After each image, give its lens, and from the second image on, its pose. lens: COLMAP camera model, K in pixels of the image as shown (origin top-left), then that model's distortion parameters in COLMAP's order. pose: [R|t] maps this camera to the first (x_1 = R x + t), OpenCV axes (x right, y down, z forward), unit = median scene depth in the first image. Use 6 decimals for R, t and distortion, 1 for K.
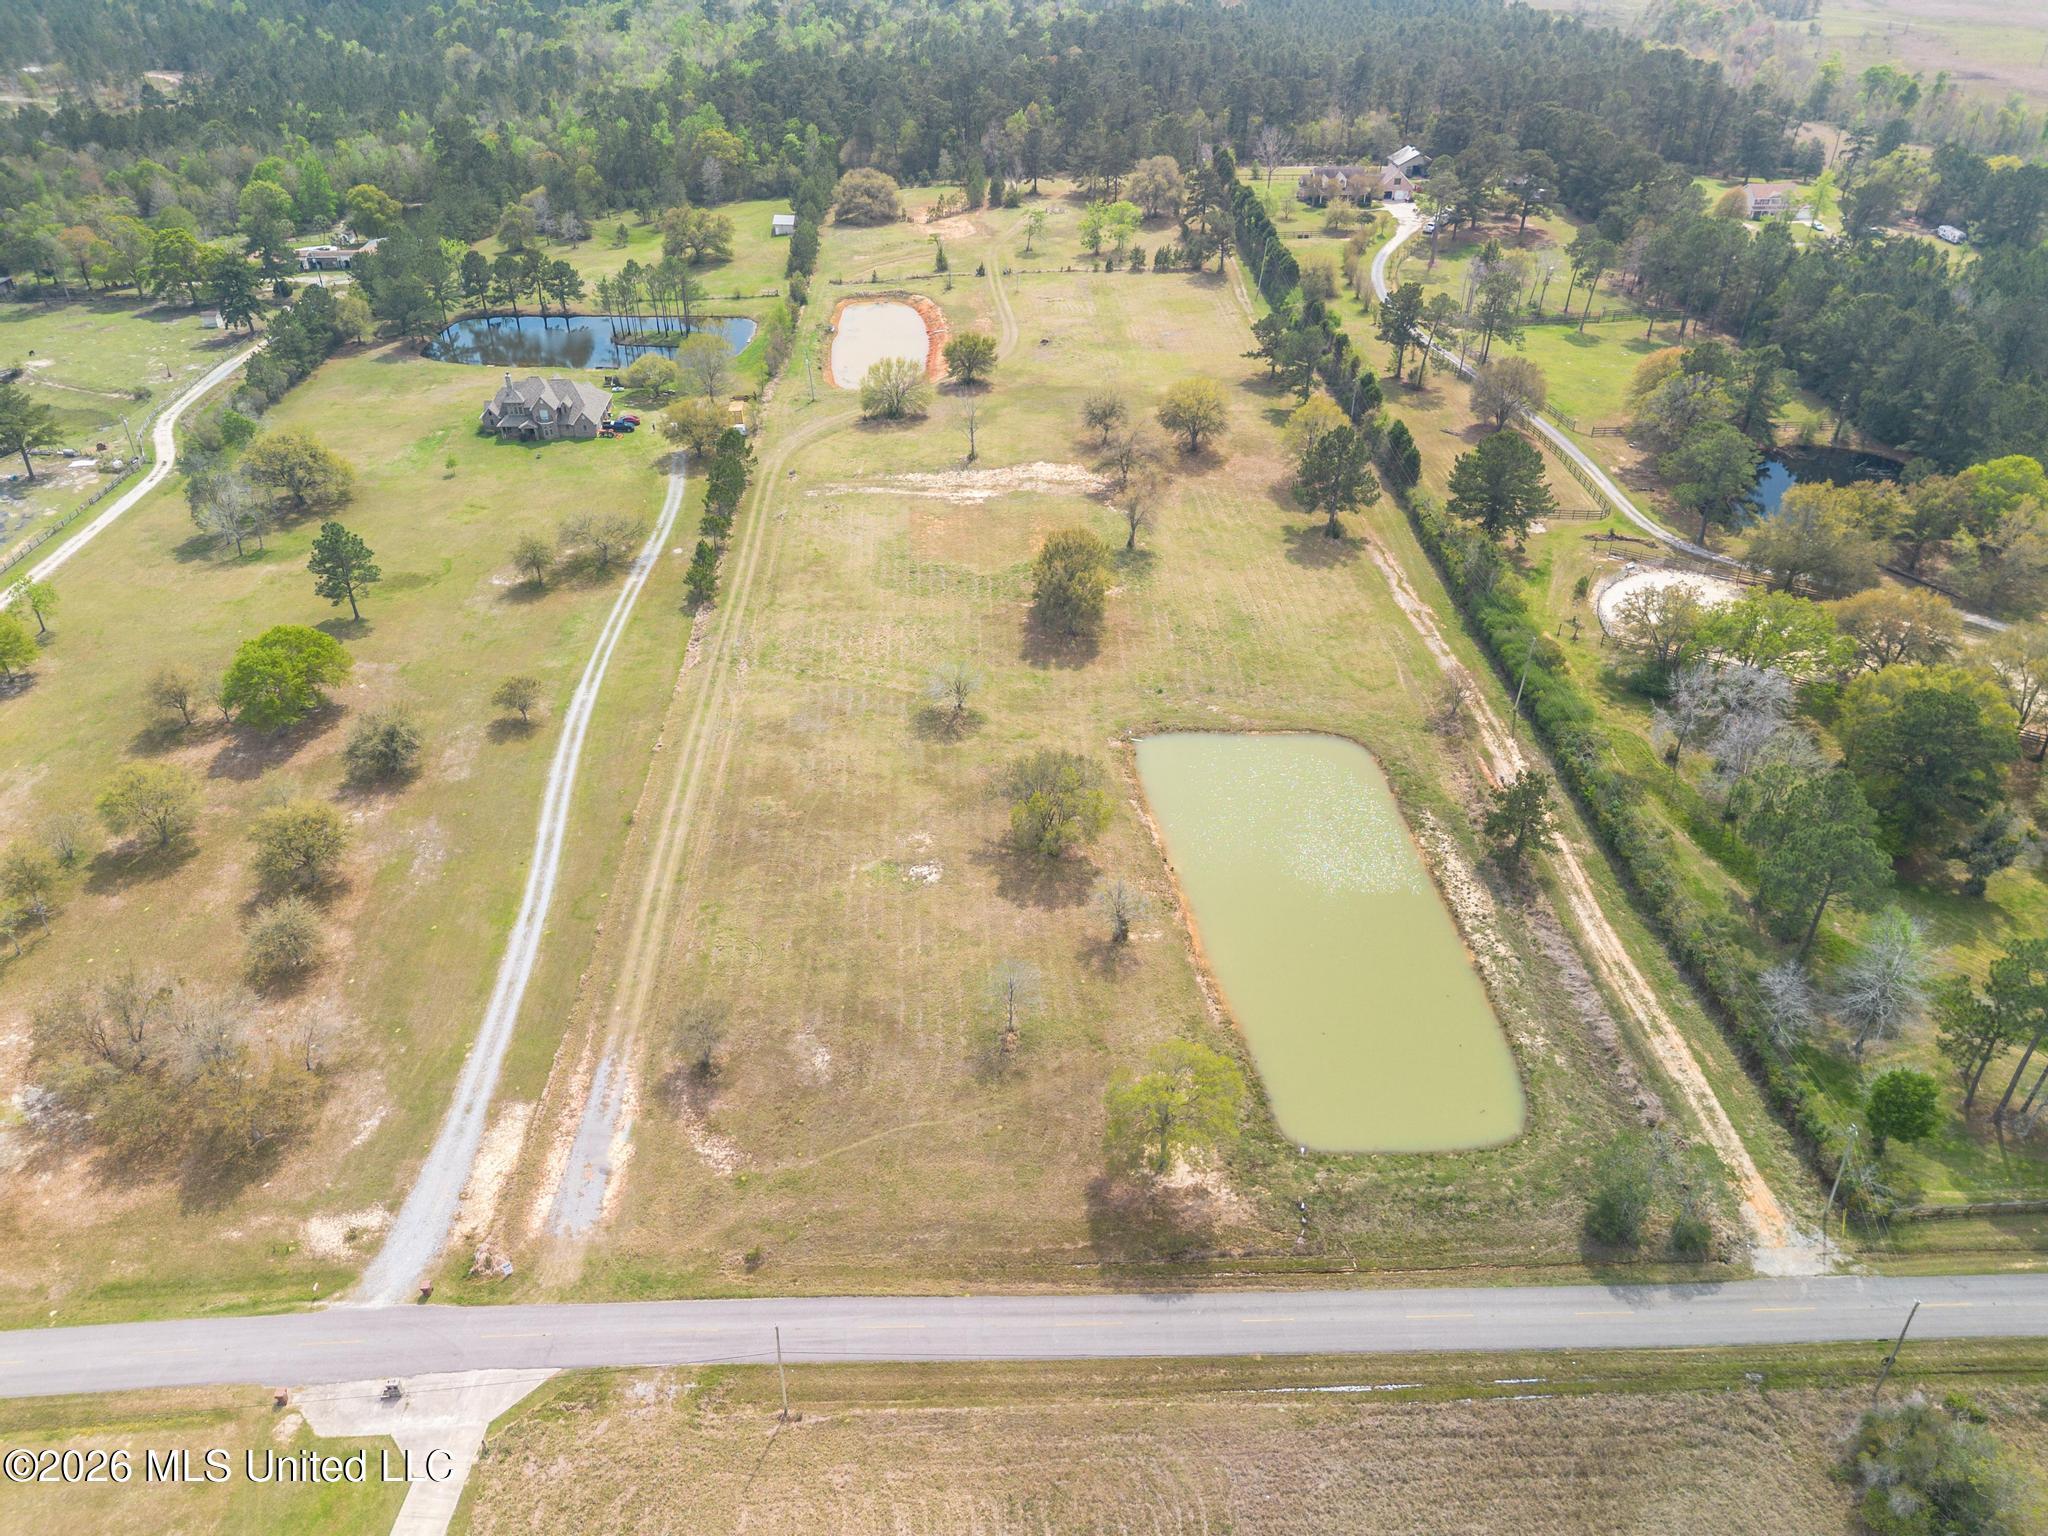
lens RADIAL K [[1435.5, 0, 1024.0], [0, 1435.5, 768.0], [0, 0, 1]] dist [0.002026, 0.000406]
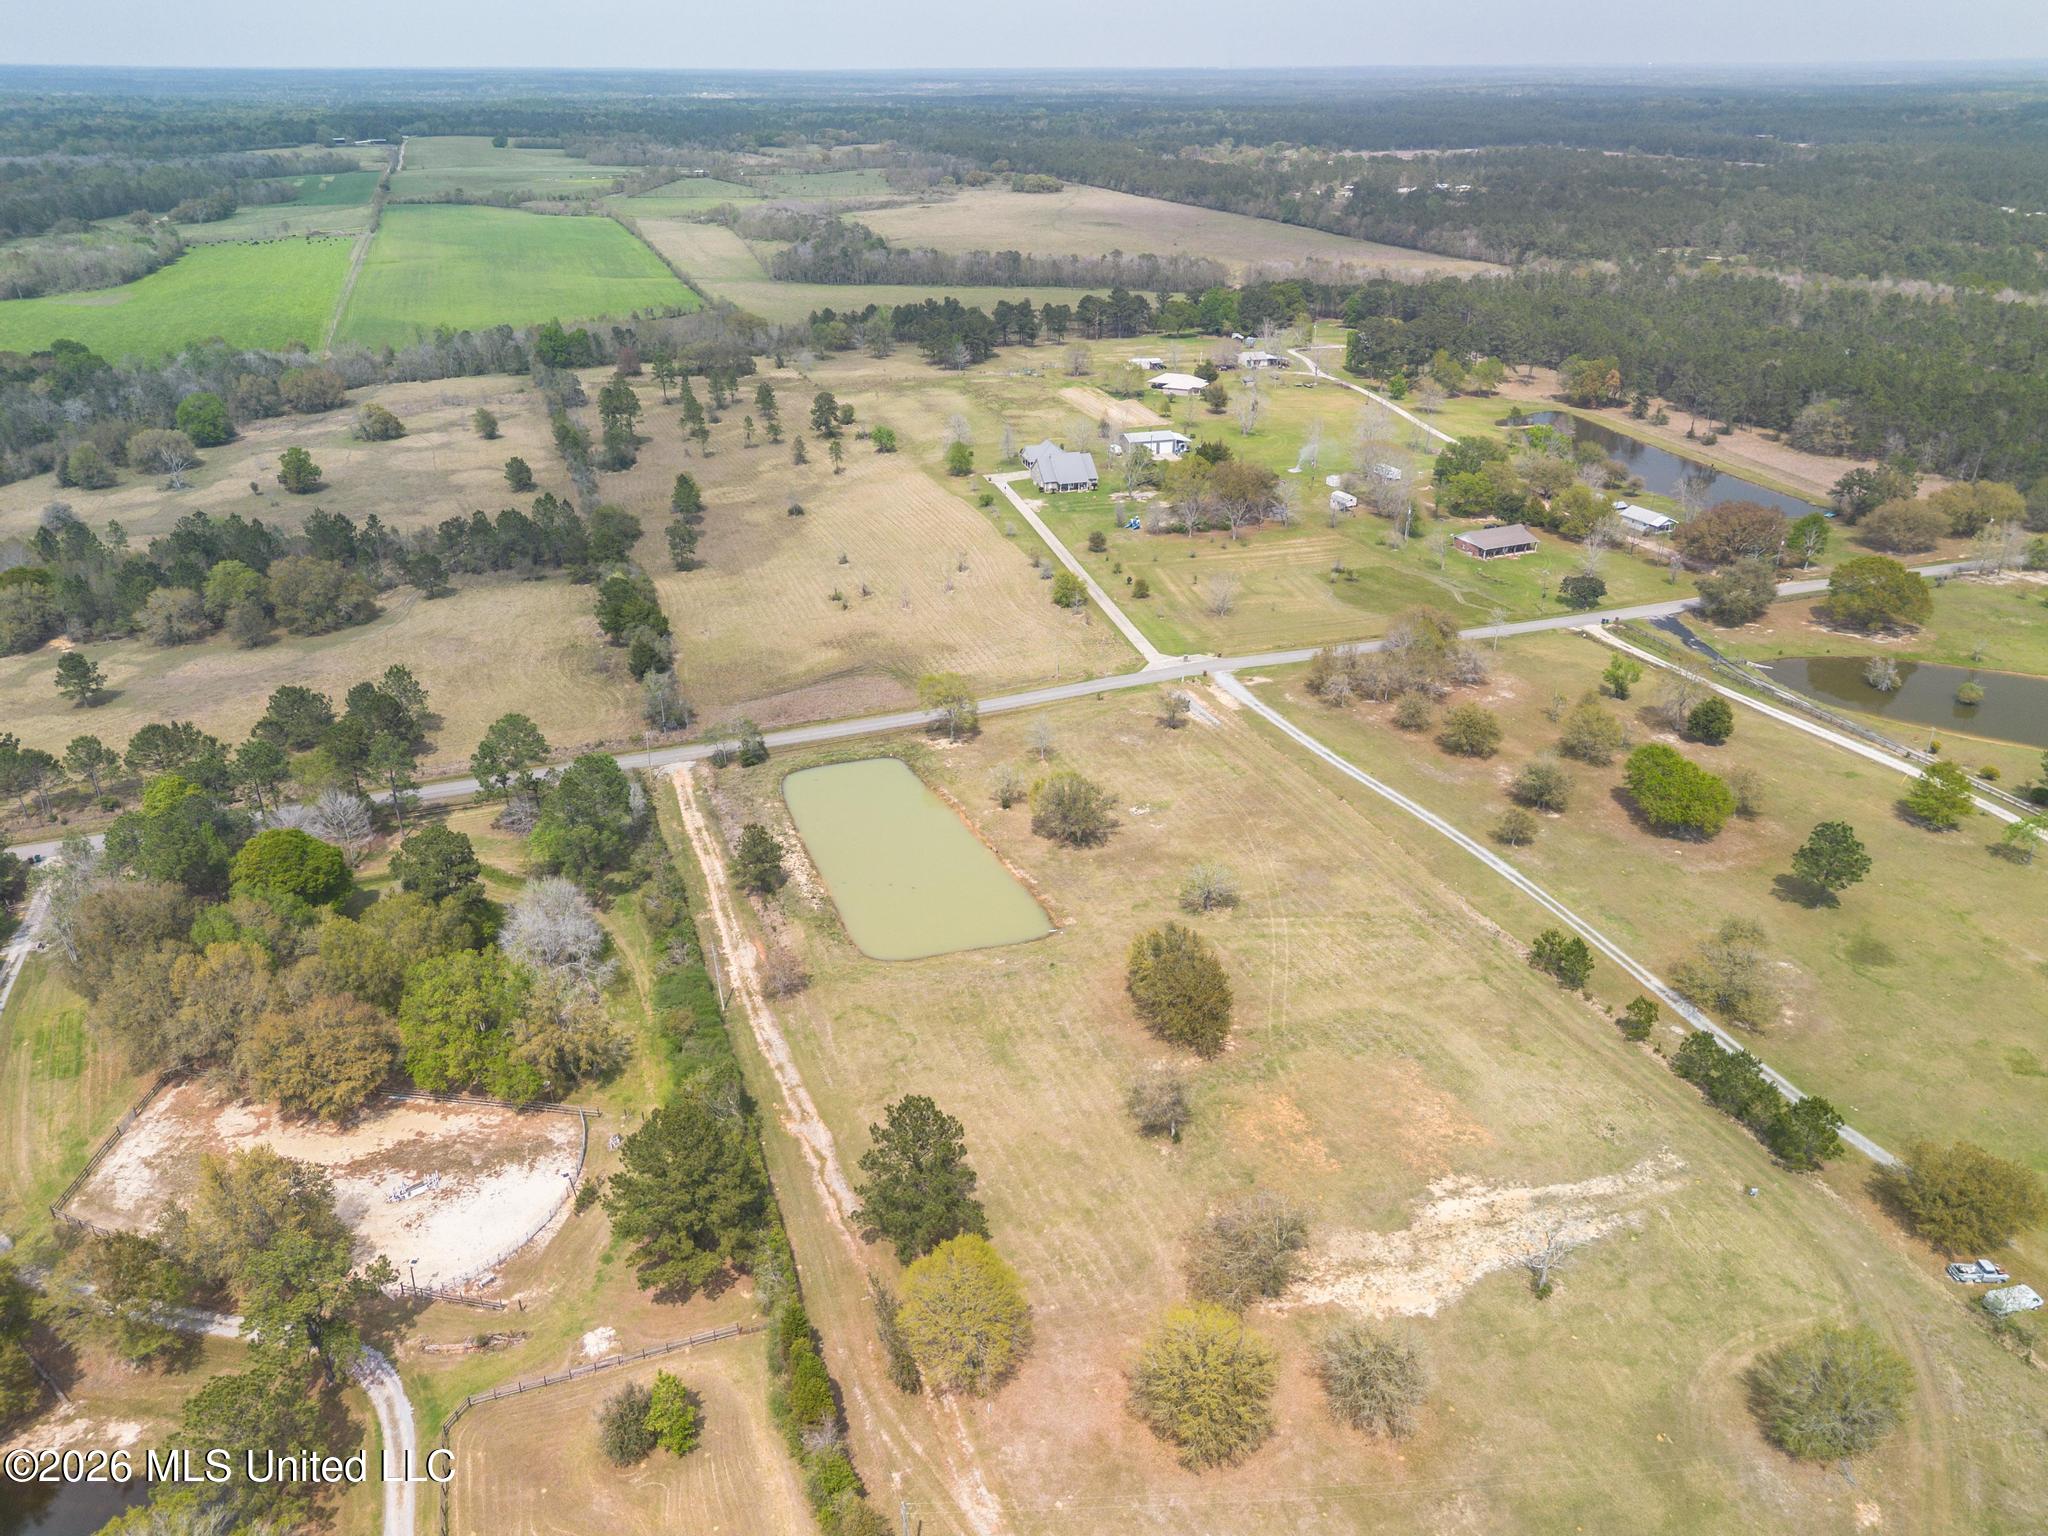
lens RADIAL K [[1433.8, 0, 1024.0], [0, 1433.8, 768.0], [0, 0, 1]] dist [-0.000249, -0.000821]
pose [[-0.954682, 0.140865, -0.262180, 0.439906], [-0.152283, 0.525671, 0.836947, -1.201065], [0.255717, 0.838944, -0.480397, 1.623240]]
